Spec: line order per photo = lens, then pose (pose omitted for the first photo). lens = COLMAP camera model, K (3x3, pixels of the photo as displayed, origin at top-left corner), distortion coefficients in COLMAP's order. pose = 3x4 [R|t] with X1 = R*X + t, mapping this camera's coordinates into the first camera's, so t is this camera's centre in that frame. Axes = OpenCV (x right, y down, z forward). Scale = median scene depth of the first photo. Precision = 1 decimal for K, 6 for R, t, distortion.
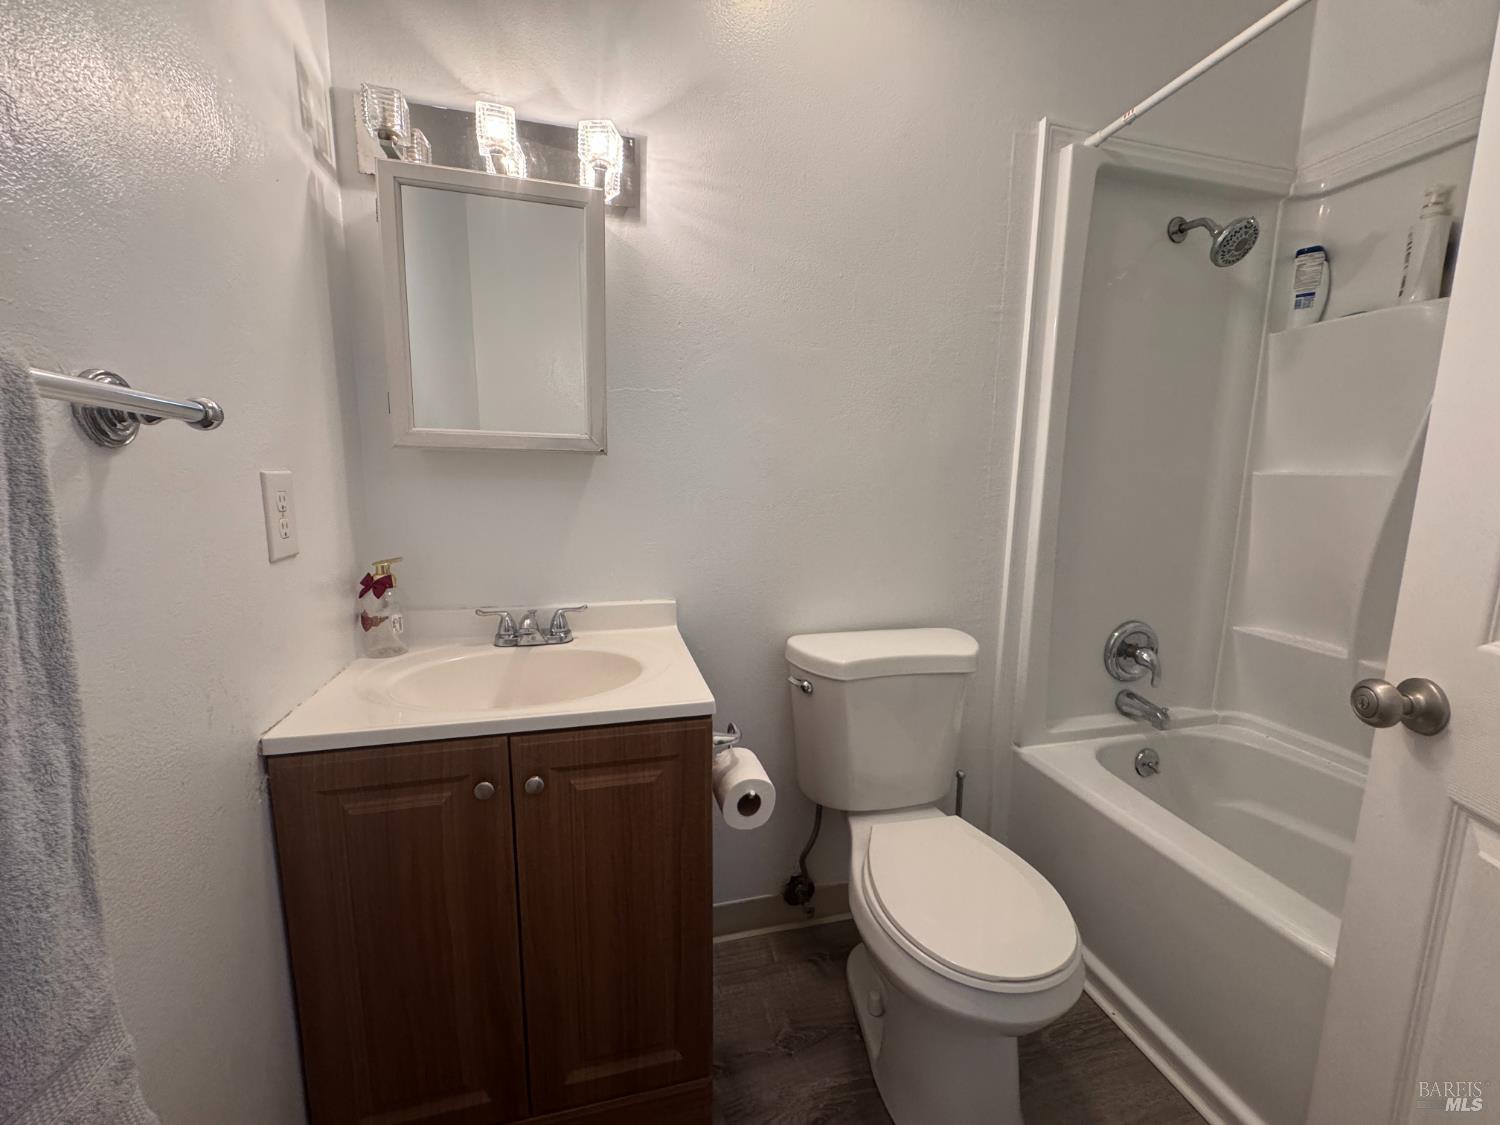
lens RADIAL K [[595.0, 0, 749.2], [0, 595.0, 563.8], [0, 0, 1]] dist [-0.003739, 0.000948]
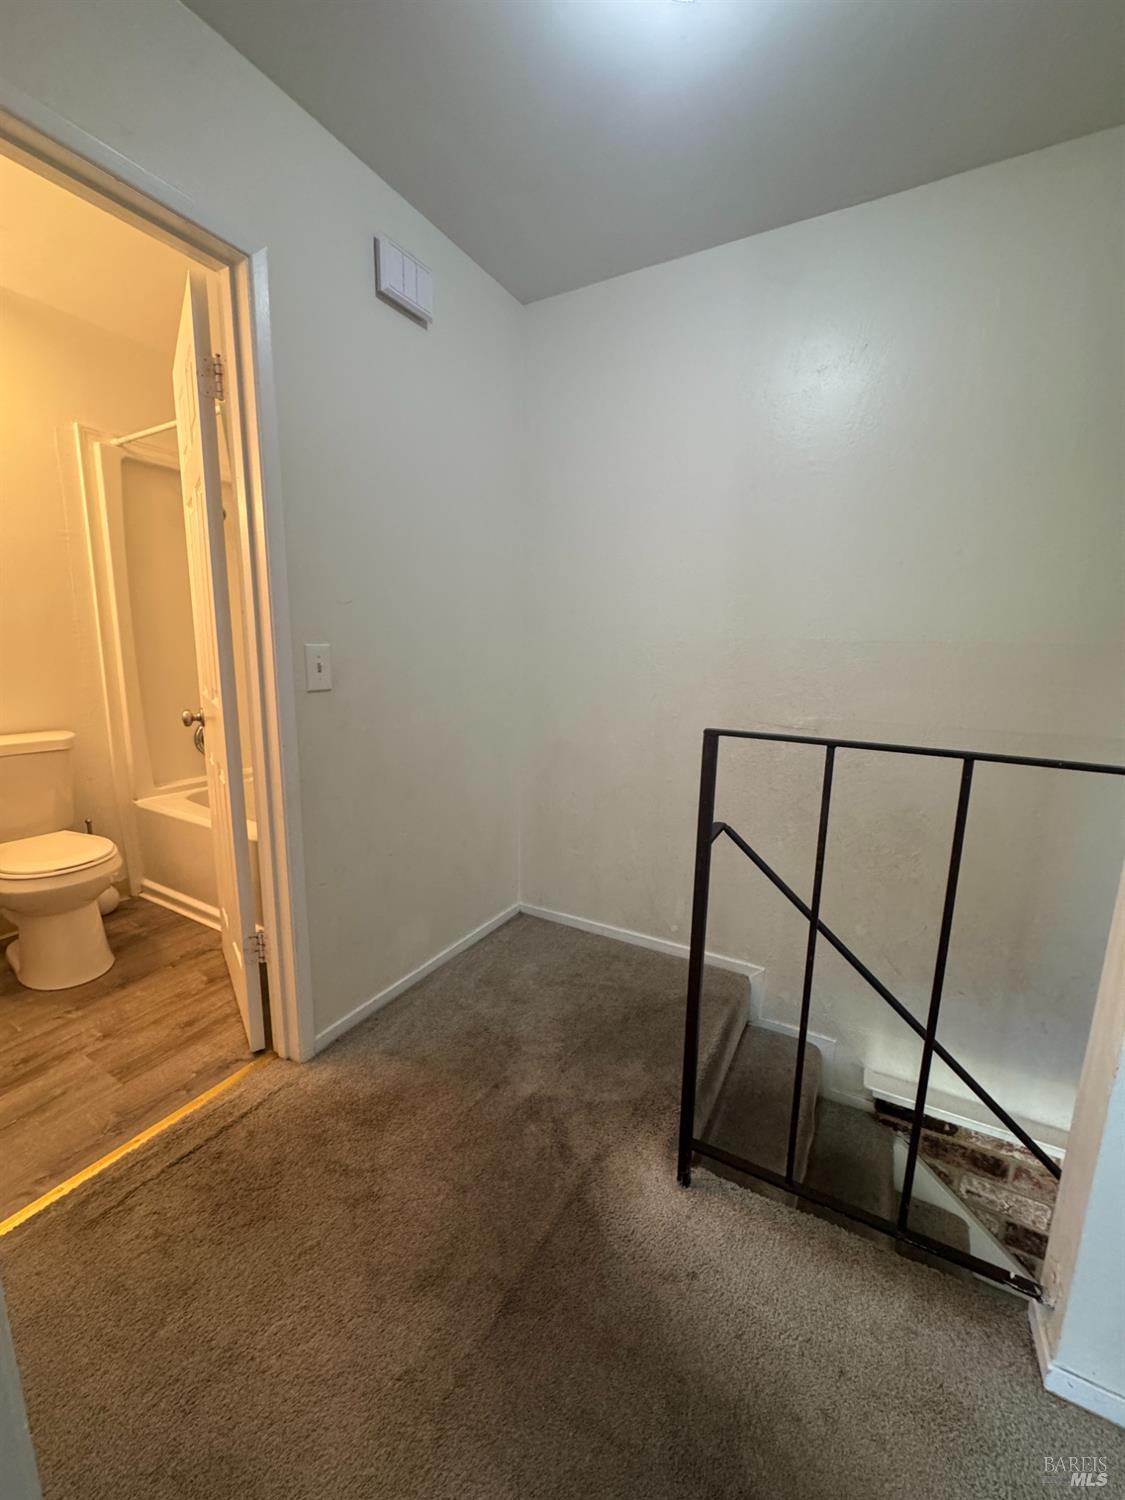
lens RADIAL K [[595.0, 0, 561.9], [0, 595.0, 747.7], [0, 0, 1]] dist [-0.003739, 0.000948]
pose [[0.691472, -0.126116, 0.711309, 0.156053], [0.094348, 0.991975, 0.084161, 0.180900], [-0.716215, 0.008916, 0.697822, -1.339916]]
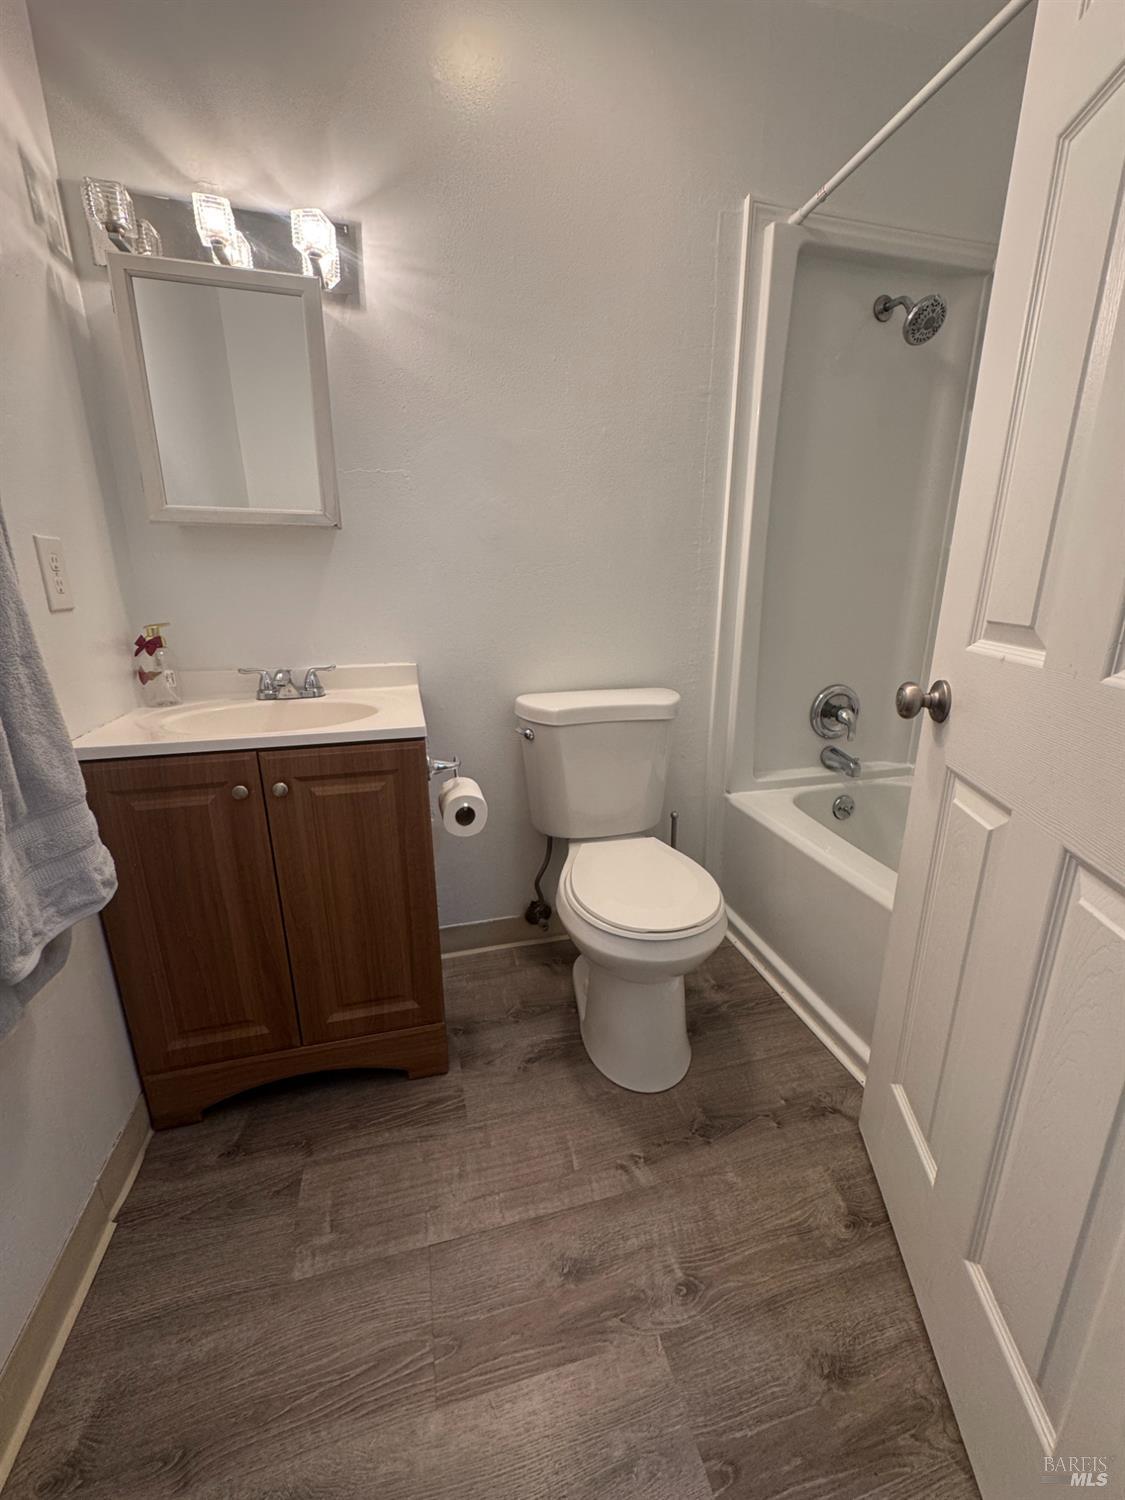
lens RADIAL K [[595.0, 0, 563.7], [0, 595.0, 748.8], [0, 0, 1]] dist [-0.003739, 0.000948]
pose [[0.999848, -0.017006, 0.003714, 0.173202], [0.016425, 0.992365, 0.122237, 0.100141], [-0.005764, -0.122157, 0.992494, -0.183977]]
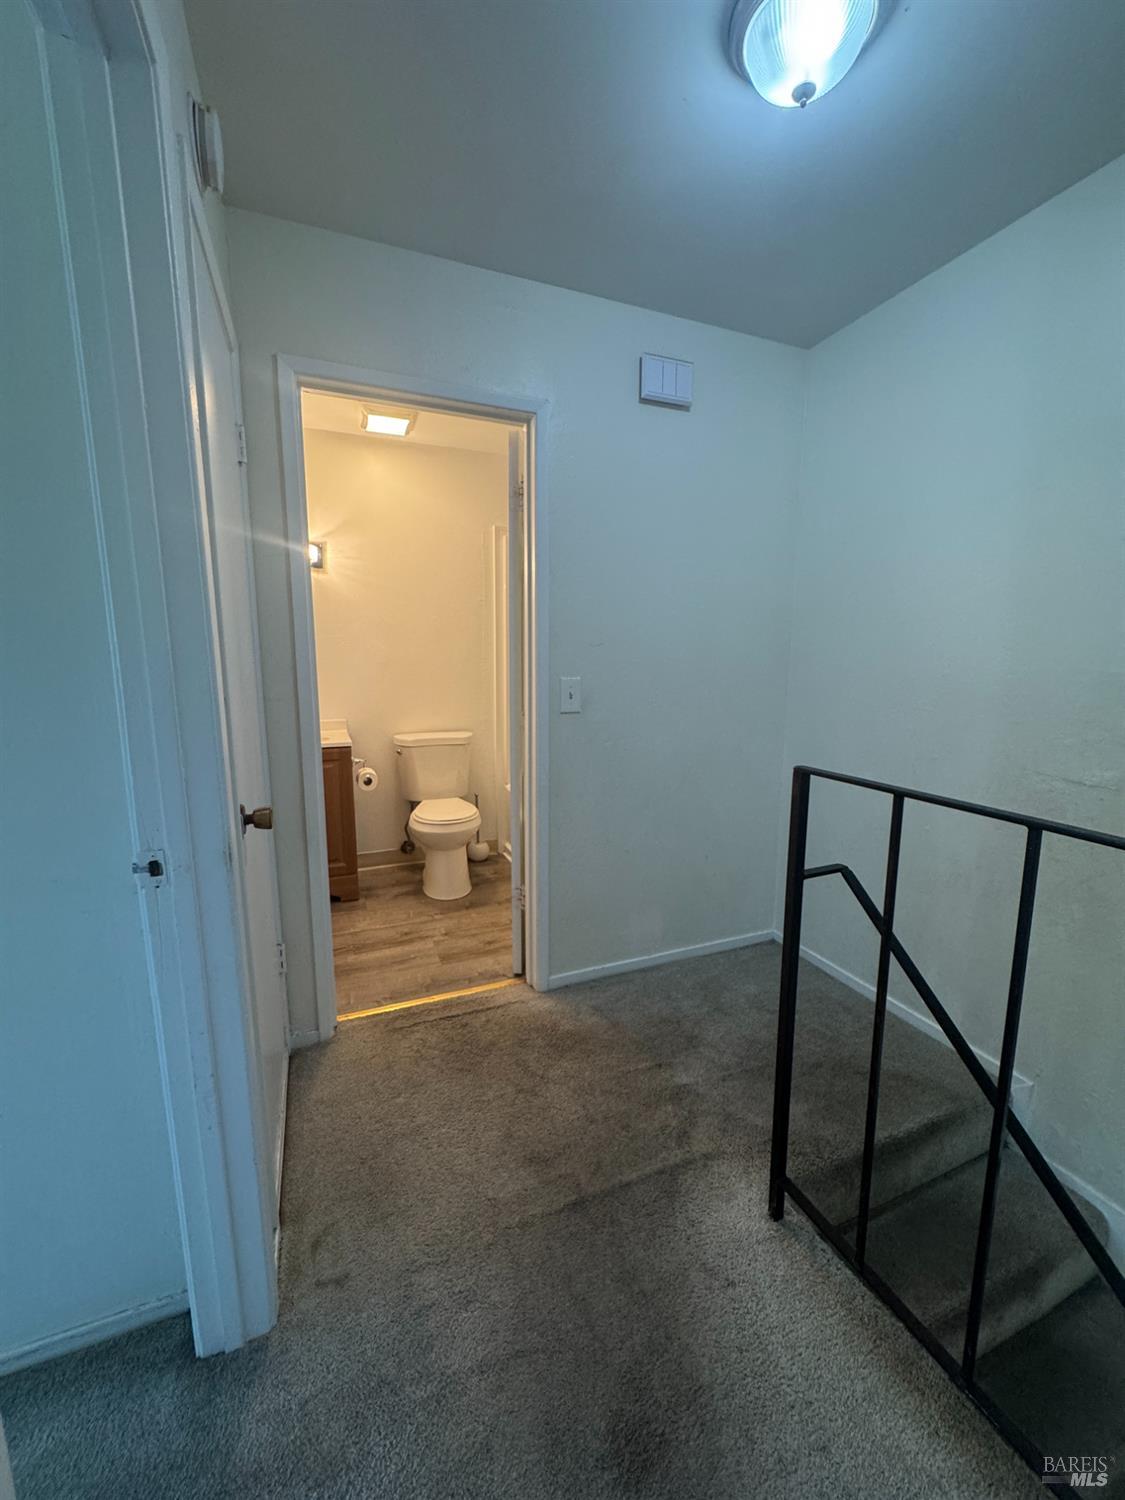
lens RADIAL K [[595.0, 0, 561.9], [0, 595.0, 747.1], [0, 0, 1]] dist [-0.003739, 0.000948]
pose [[0.990116, -0.027833, 0.137463, 0.472652], [0.027120, 0.999607, 0.007058, 0.203074], [-0.137606, -0.003260, 0.990482, -1.760173]]
